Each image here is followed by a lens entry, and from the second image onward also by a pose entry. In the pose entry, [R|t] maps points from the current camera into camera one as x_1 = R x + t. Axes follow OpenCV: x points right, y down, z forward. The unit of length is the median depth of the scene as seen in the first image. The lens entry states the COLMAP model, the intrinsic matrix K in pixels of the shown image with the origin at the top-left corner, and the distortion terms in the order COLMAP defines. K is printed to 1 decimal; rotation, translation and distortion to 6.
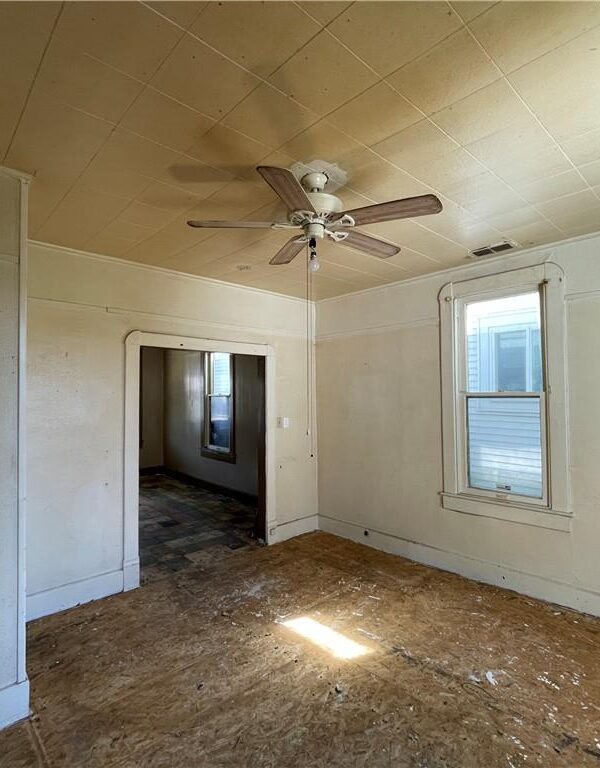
lens RADIAL K [[420.5, 0, 301.5], [0, 420.5, 385.3], [0, 0, 1]] dist [0.000442, -0.000647]
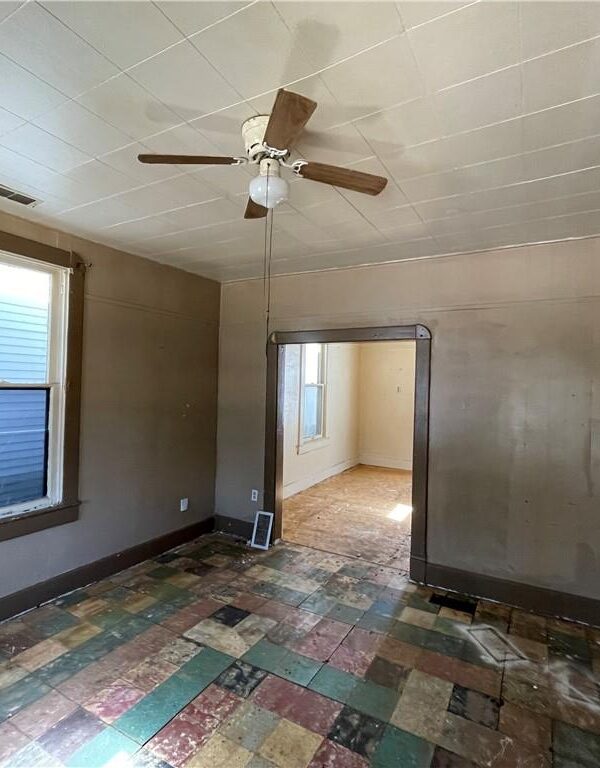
lens RADIAL K [[420.5, 0, 299.8], [0, 420.5, 382.4], [0, 0, 1]] dist [0.000442, -0.000647]
pose [[-0.312441, -0.003526, 0.949930, -1.140565], [-0.039825, 0.999163, -0.009390, 0.027281], [-0.949102, -0.040765, -0.312320, 1.436542]]
